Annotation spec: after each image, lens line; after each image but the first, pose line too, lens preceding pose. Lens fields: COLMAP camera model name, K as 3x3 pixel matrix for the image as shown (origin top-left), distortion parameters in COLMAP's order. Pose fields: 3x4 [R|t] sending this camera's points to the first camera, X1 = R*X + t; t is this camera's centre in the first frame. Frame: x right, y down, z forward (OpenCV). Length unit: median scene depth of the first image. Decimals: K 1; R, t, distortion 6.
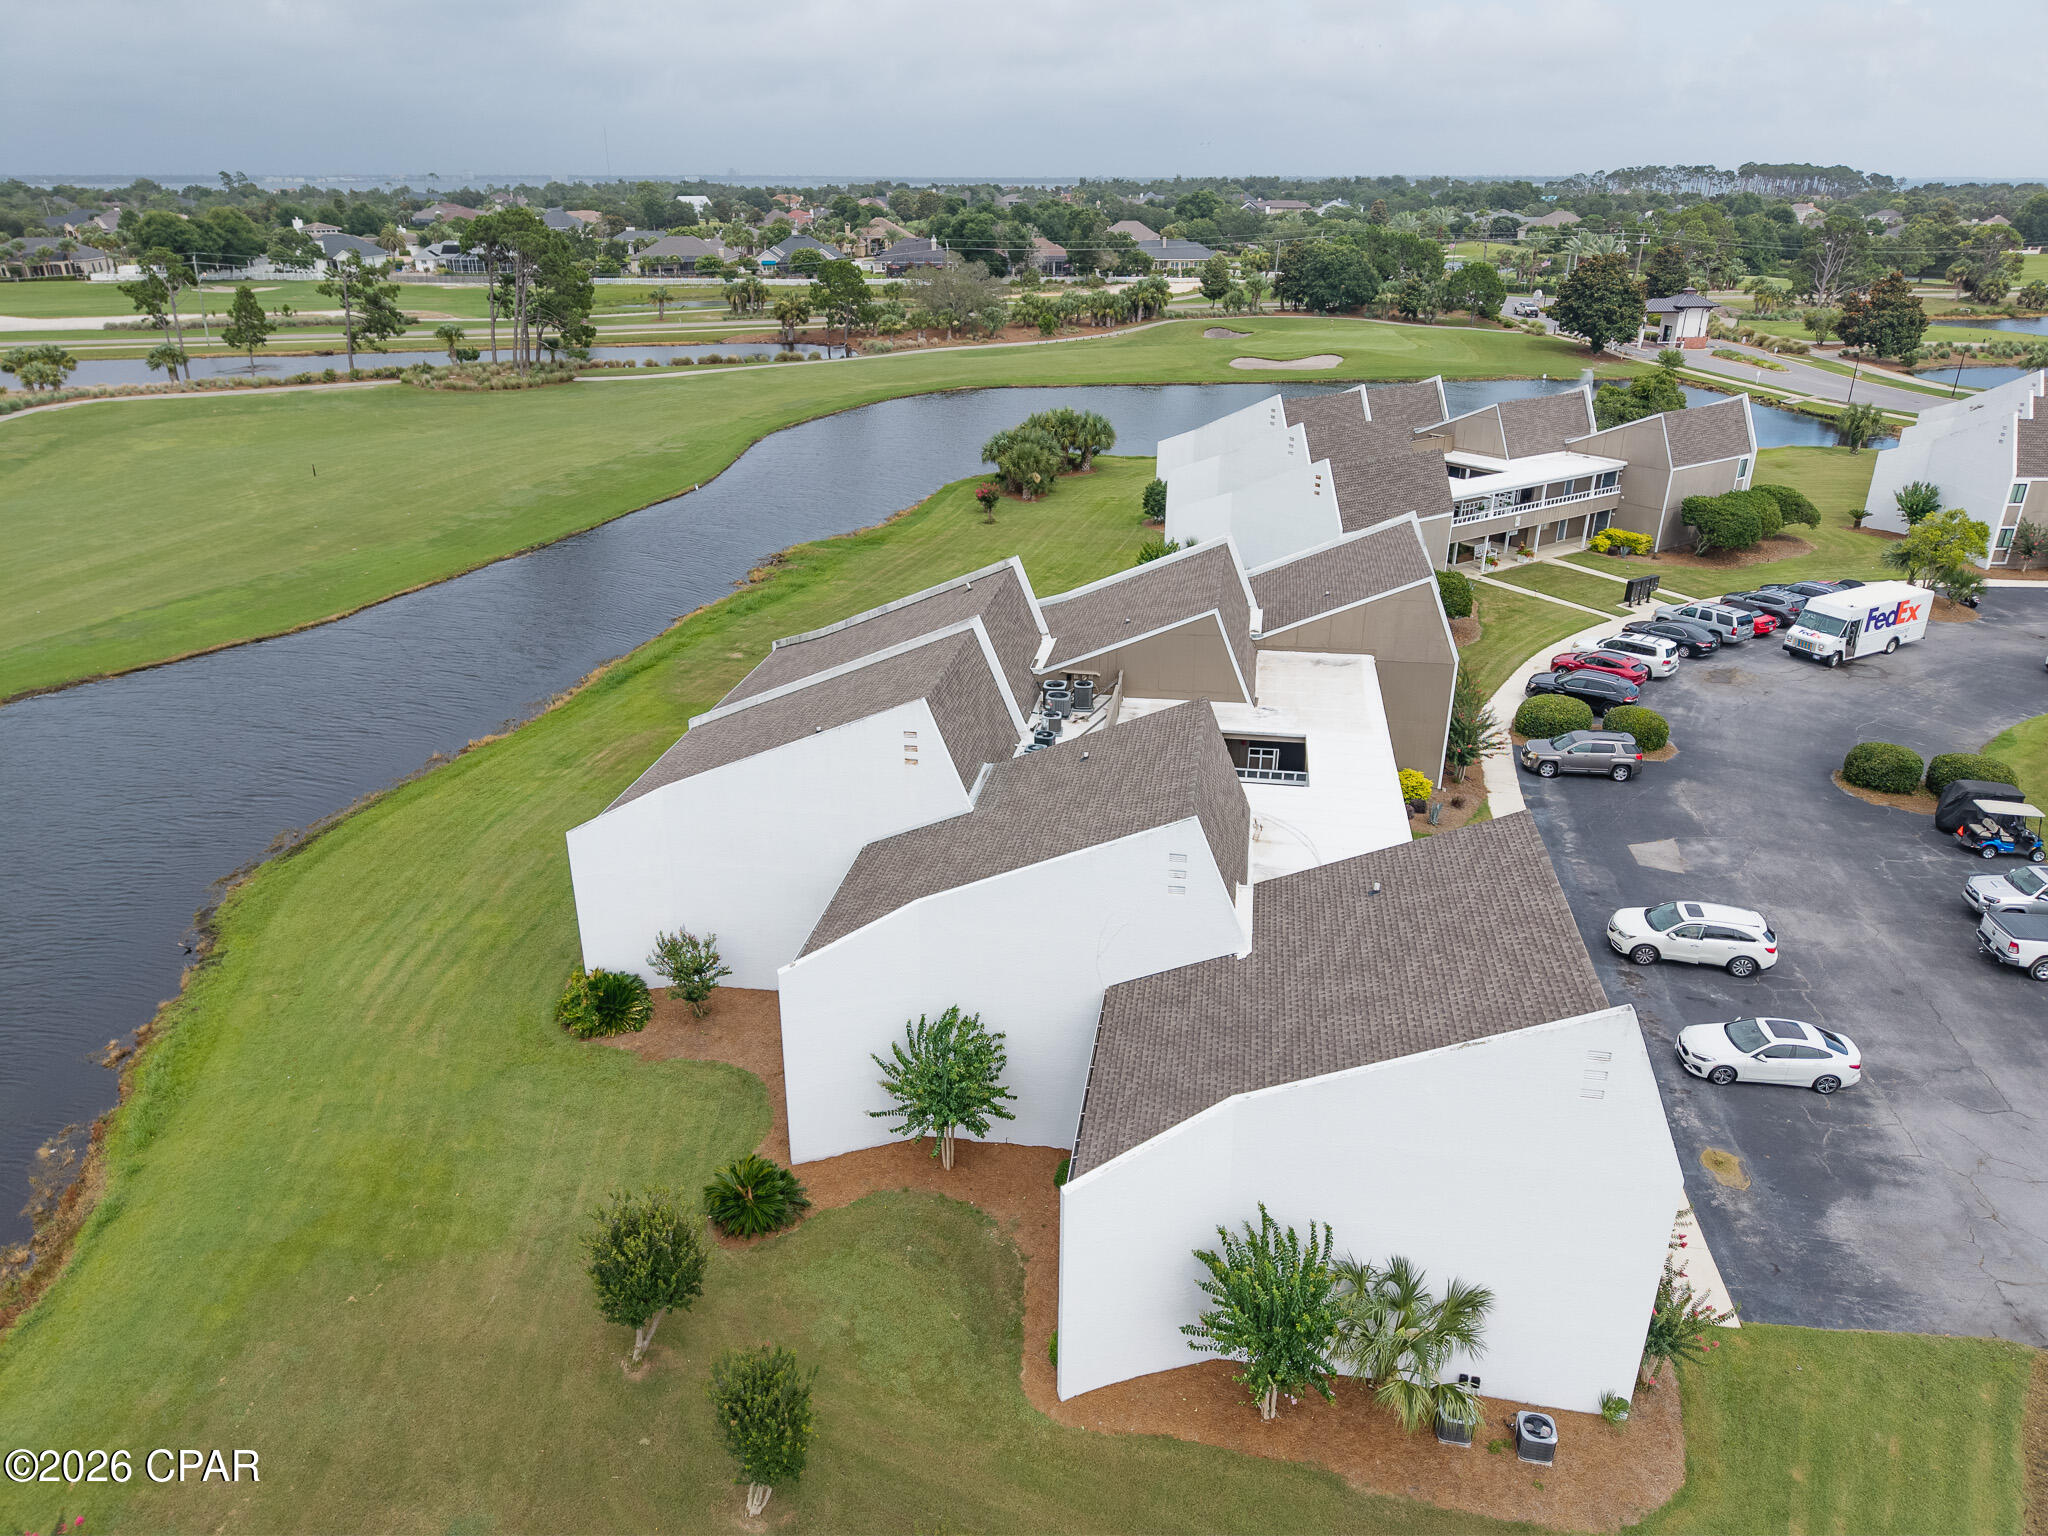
lens RADIAL K [[1373.6, 0, 1018.9], [0, 1373.6, 771.9], [0, 0, 1]] dist [0.019758, -0.016848]
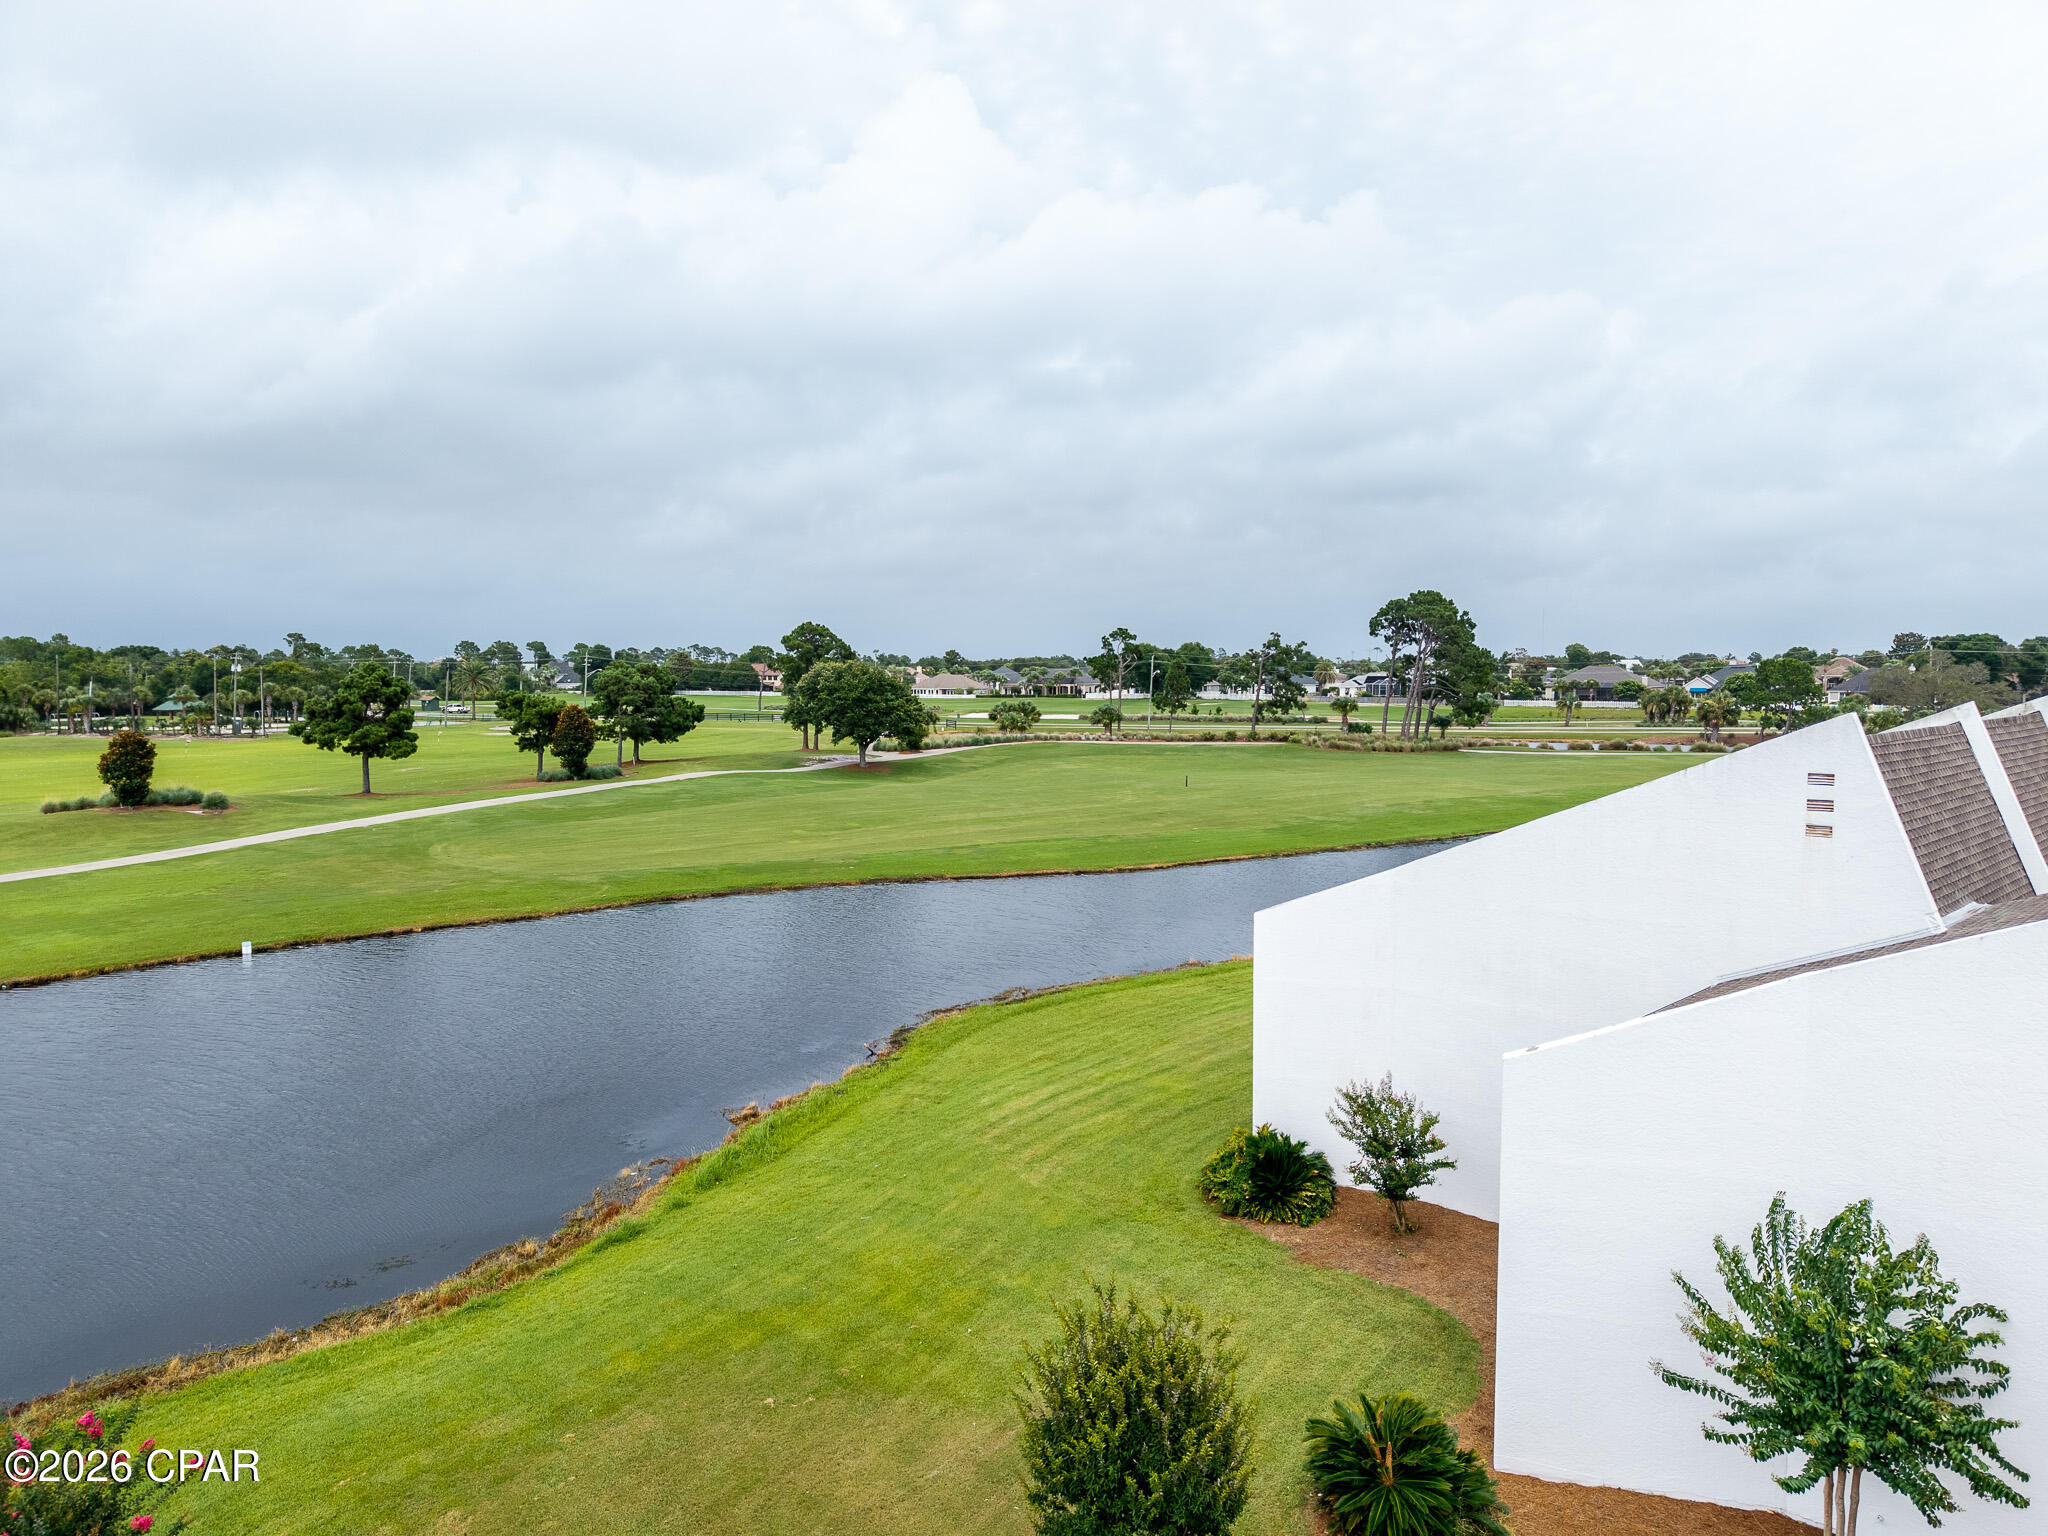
lens RADIAL K [[1376.5, 0, 1009.5], [0, 1376.5, 772.0], [0, 0, 1]] dist [0.024701, -0.018215]
pose [[0.805852, 0.041509, -0.590661, -0.011854], [-0.229970, 0.941171, -0.247612, 0.208483], [0.545634, 0.335372, 0.767990, 0.402056]]
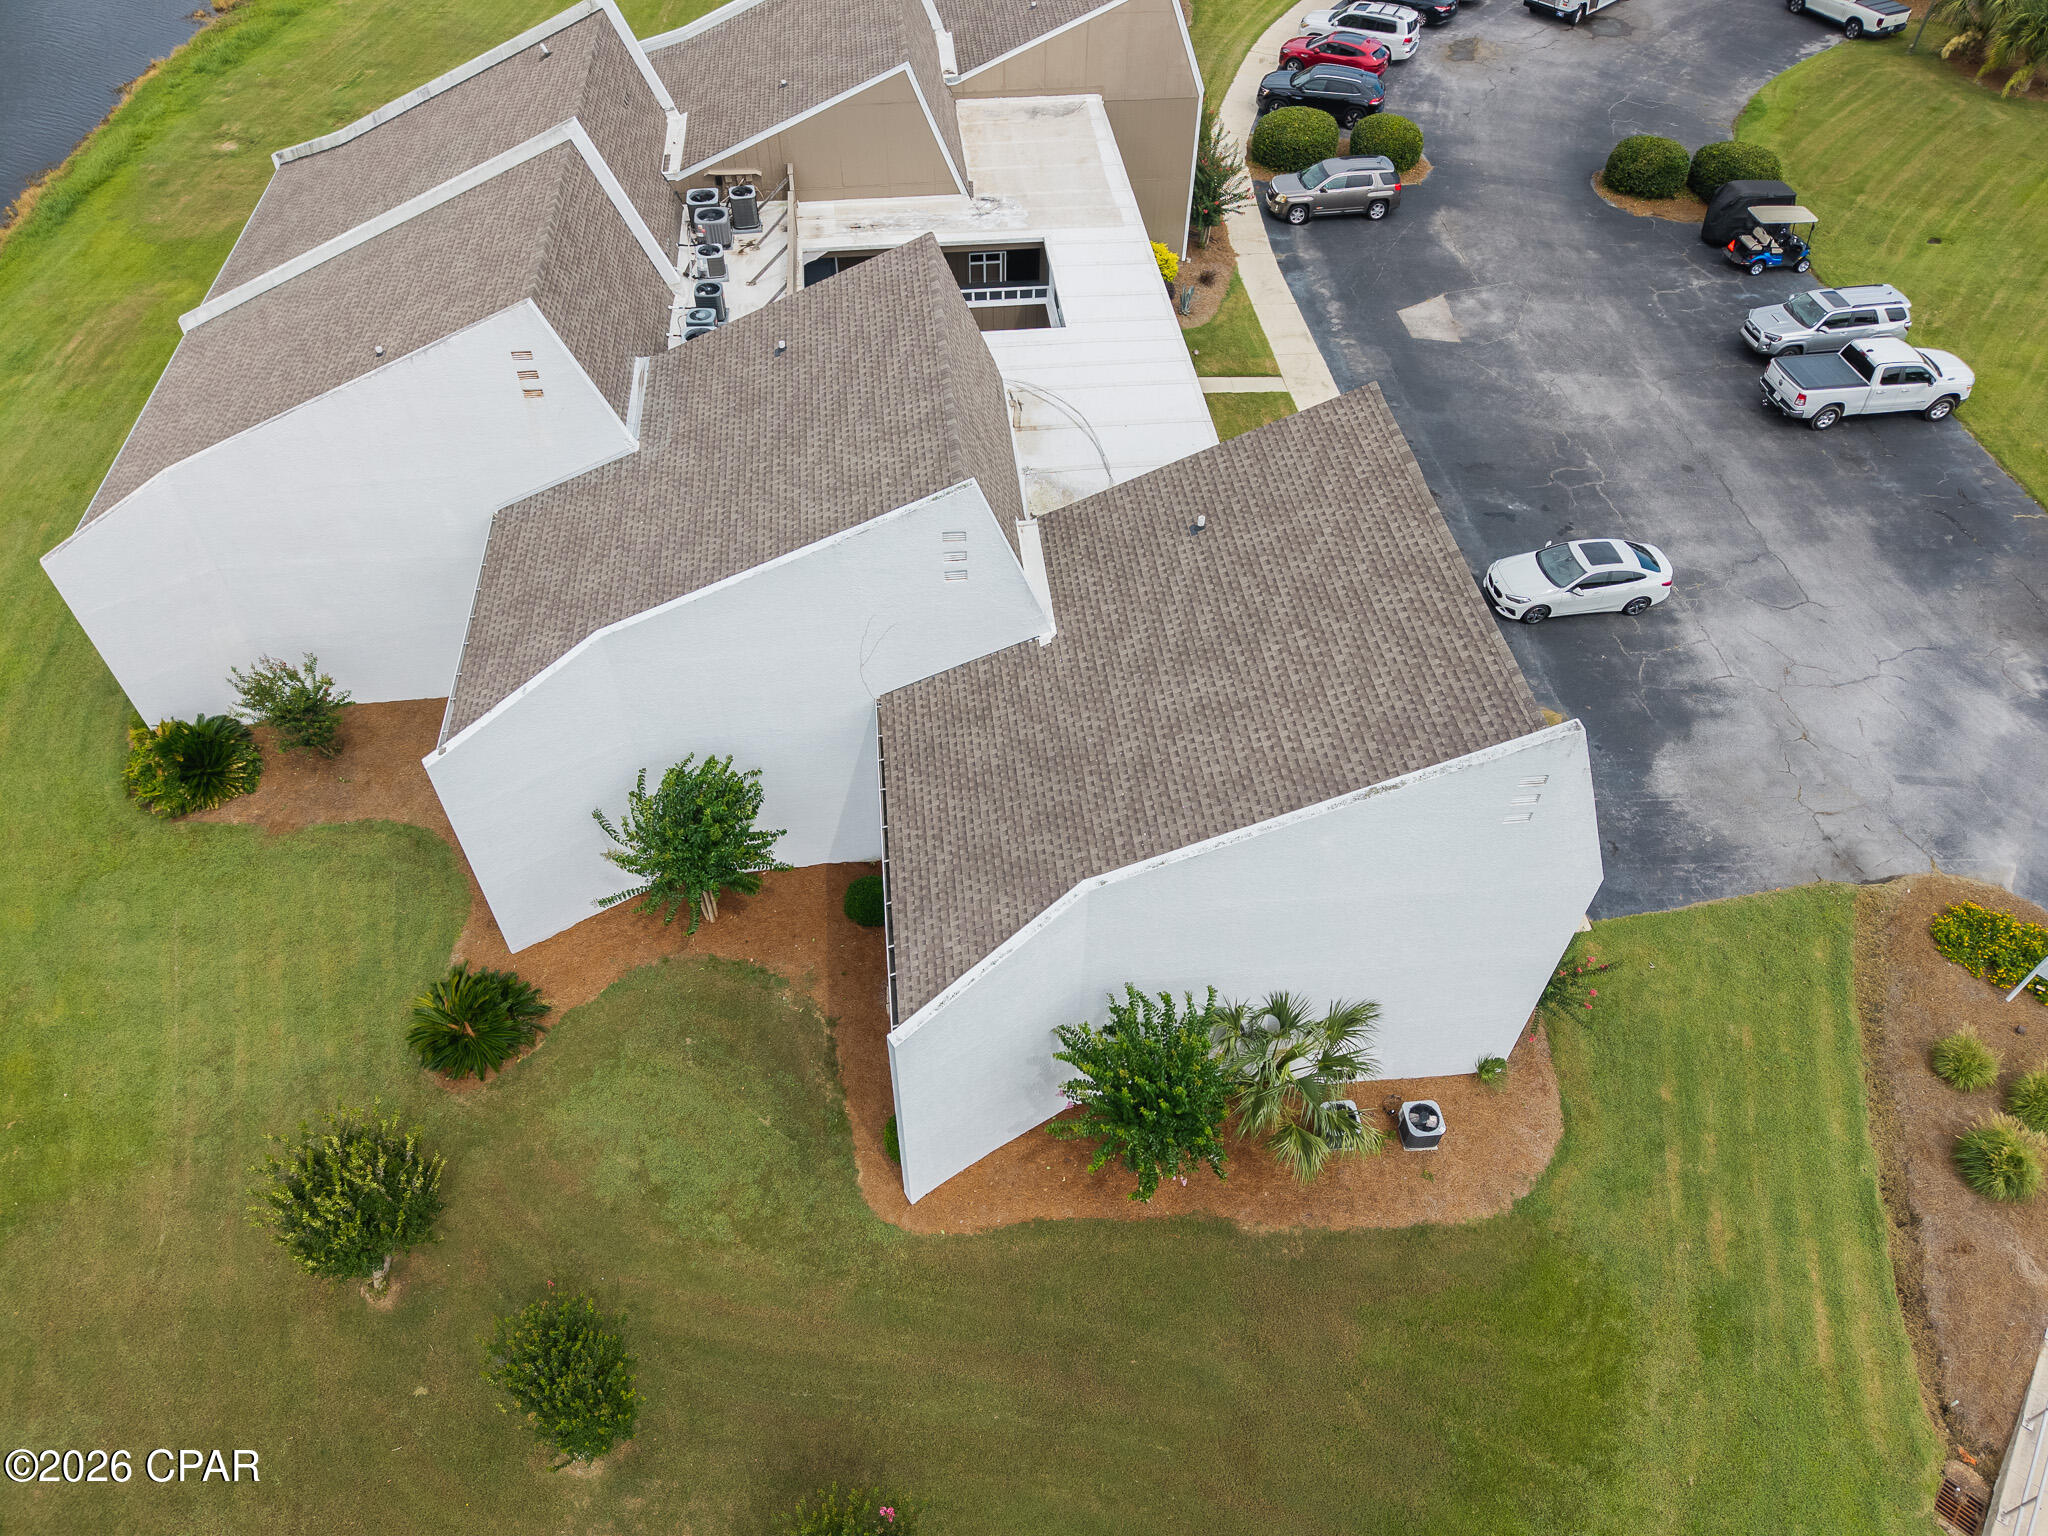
lens RADIAL K [[1371.7, 0, 1021.8], [0, 1371.7, 779.6], [0, 0, 1]] dist [0.026010, -0.024076]
pose [[0.962981, -0.196133, 0.184931, -0.008099], [0.100617, 0.897961, 0.428418, -0.117268], [-0.250087, -0.393951, 0.884454, 0.260899]]
